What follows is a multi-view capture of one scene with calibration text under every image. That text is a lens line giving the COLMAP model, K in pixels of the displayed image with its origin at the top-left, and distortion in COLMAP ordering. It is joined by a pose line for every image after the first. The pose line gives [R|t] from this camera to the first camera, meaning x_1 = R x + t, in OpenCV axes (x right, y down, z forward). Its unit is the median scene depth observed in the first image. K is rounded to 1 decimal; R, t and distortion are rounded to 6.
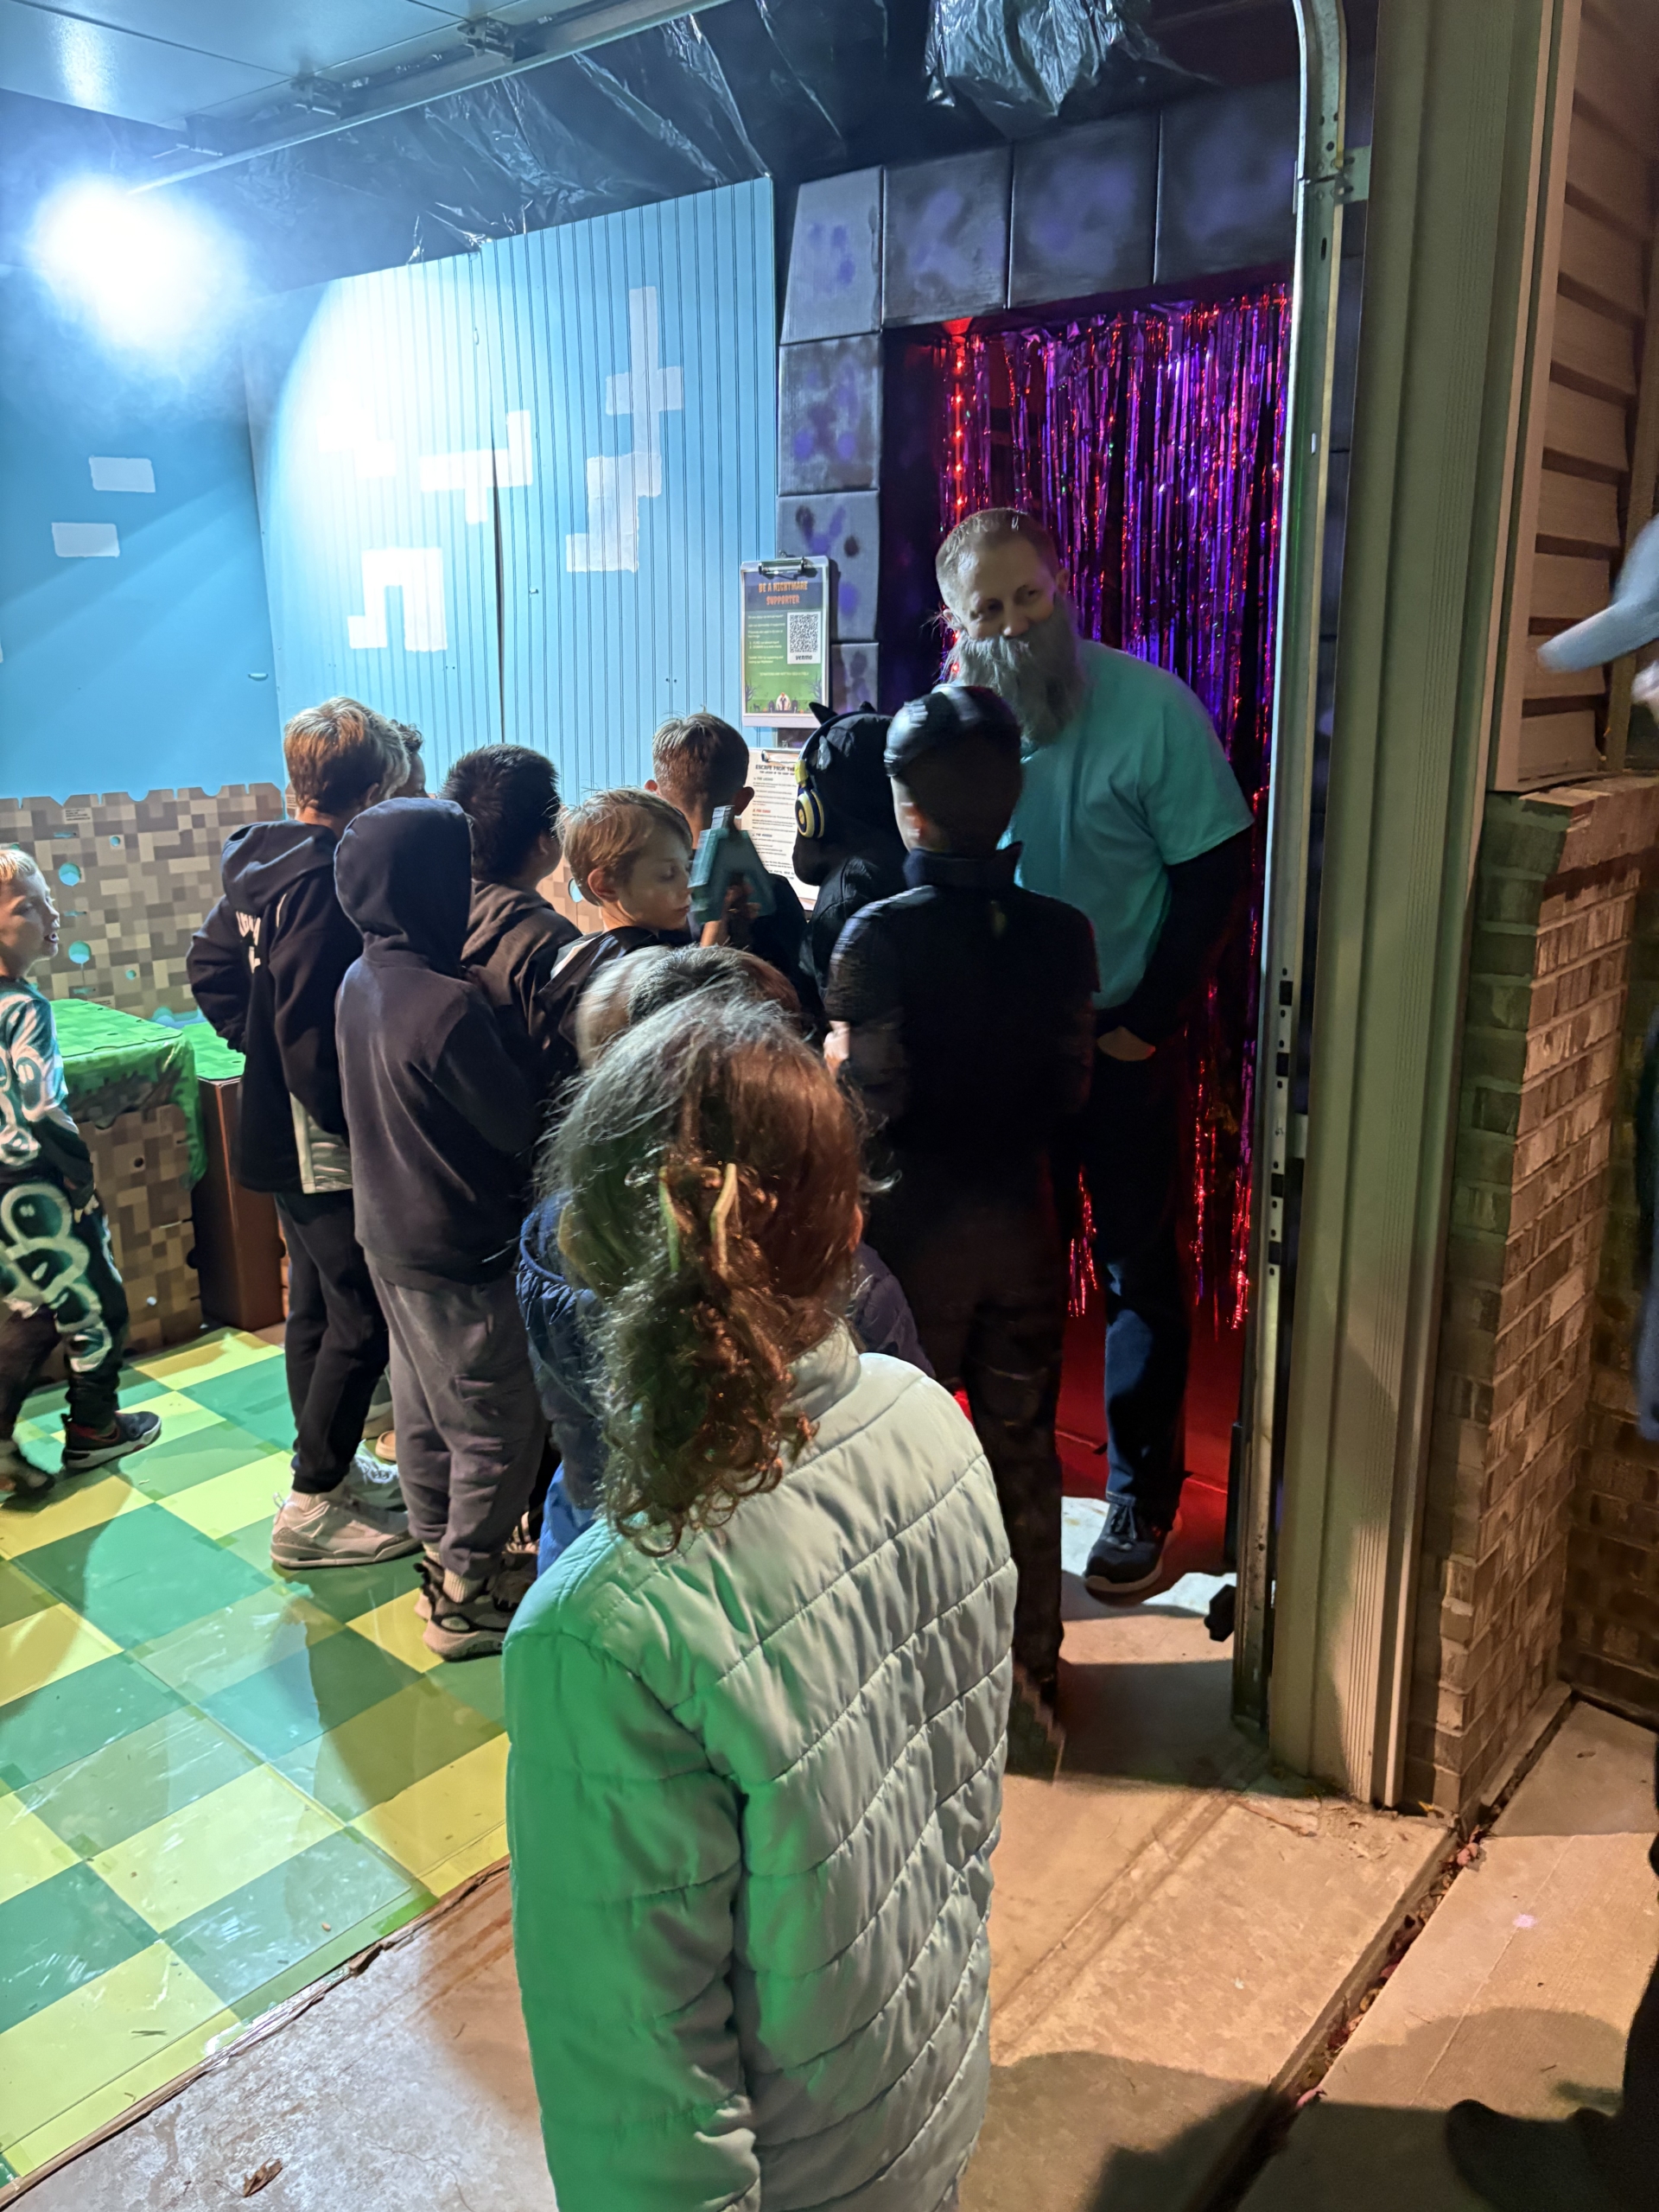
lens RADIAL K [[1683.0, 0, 819.8], [0, 1683.0, 1087.8], [0, 0, 1]] dist [-0.009985, 0.025274]
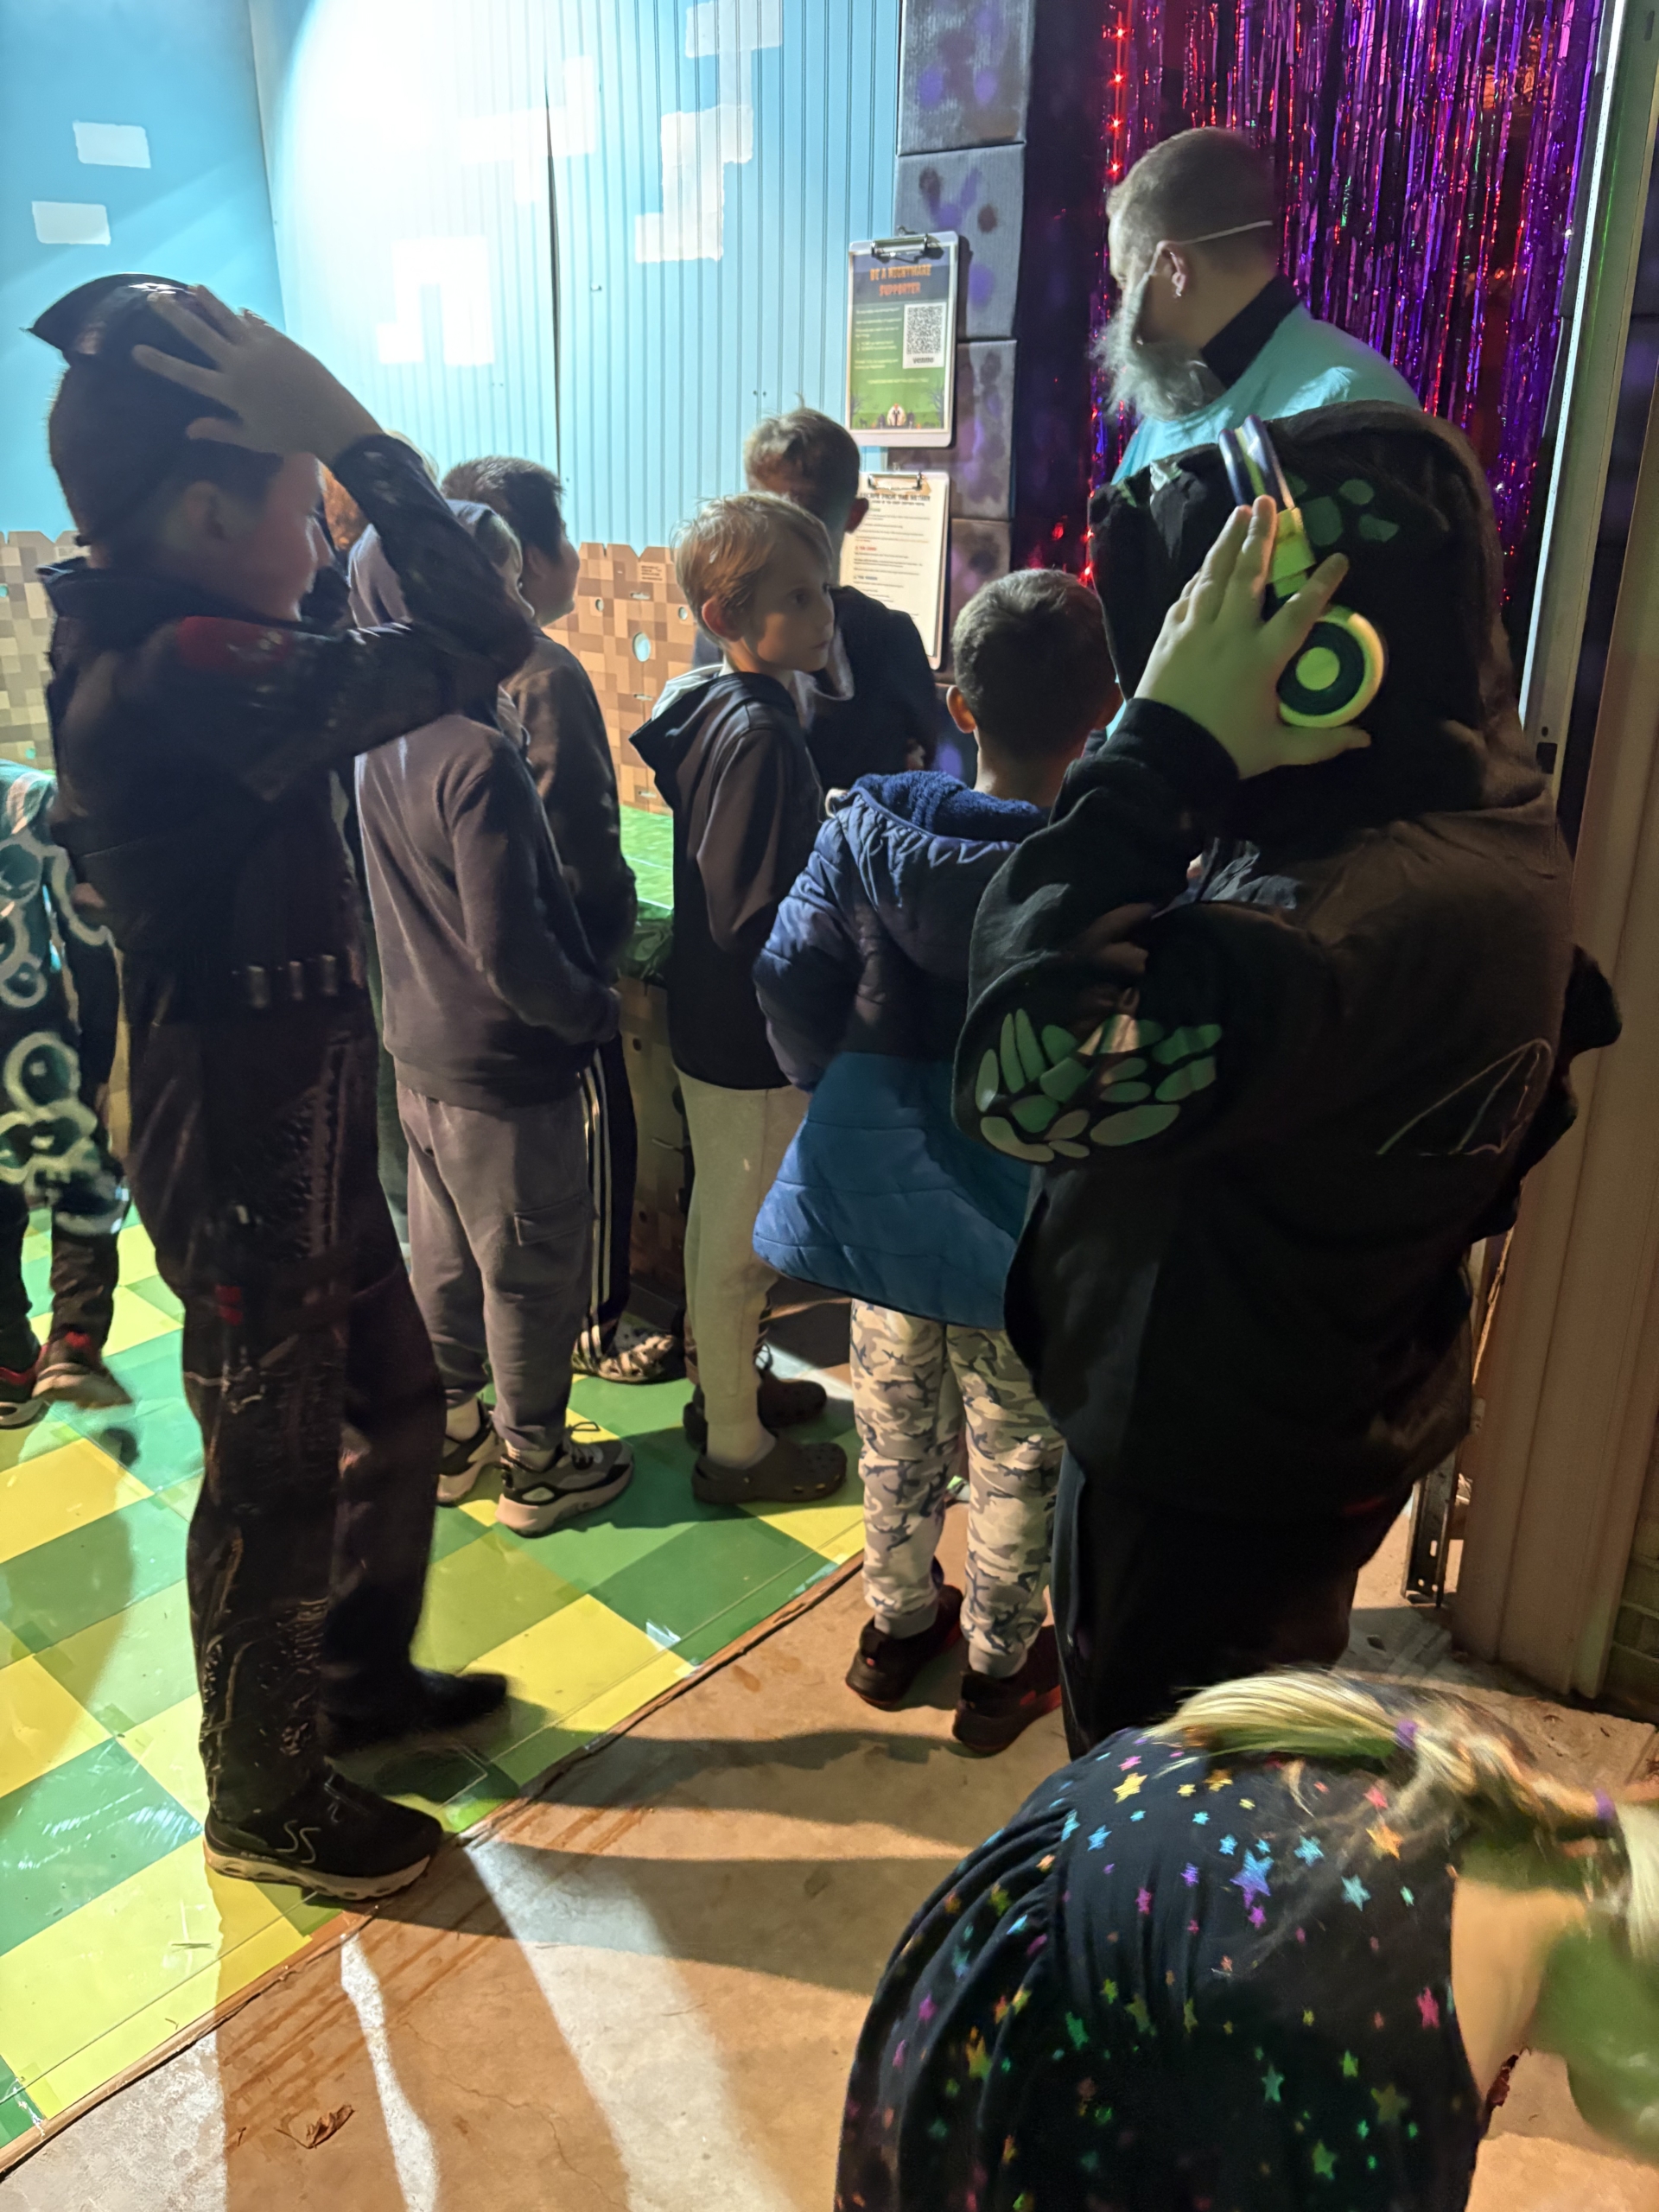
lens RADIAL K [[1683.0, 0, 845.2], [0, 1683.0, 1095.4], [0, 0, 1]] dist [-0.009985, 0.025274]
pose [[0.999856, 0.016942, -0.000045, -0.042880], [-0.016815, 0.992663, 0.119742, 0.010097], [0.002073, -0.119724, 0.992805, 0.119148]]
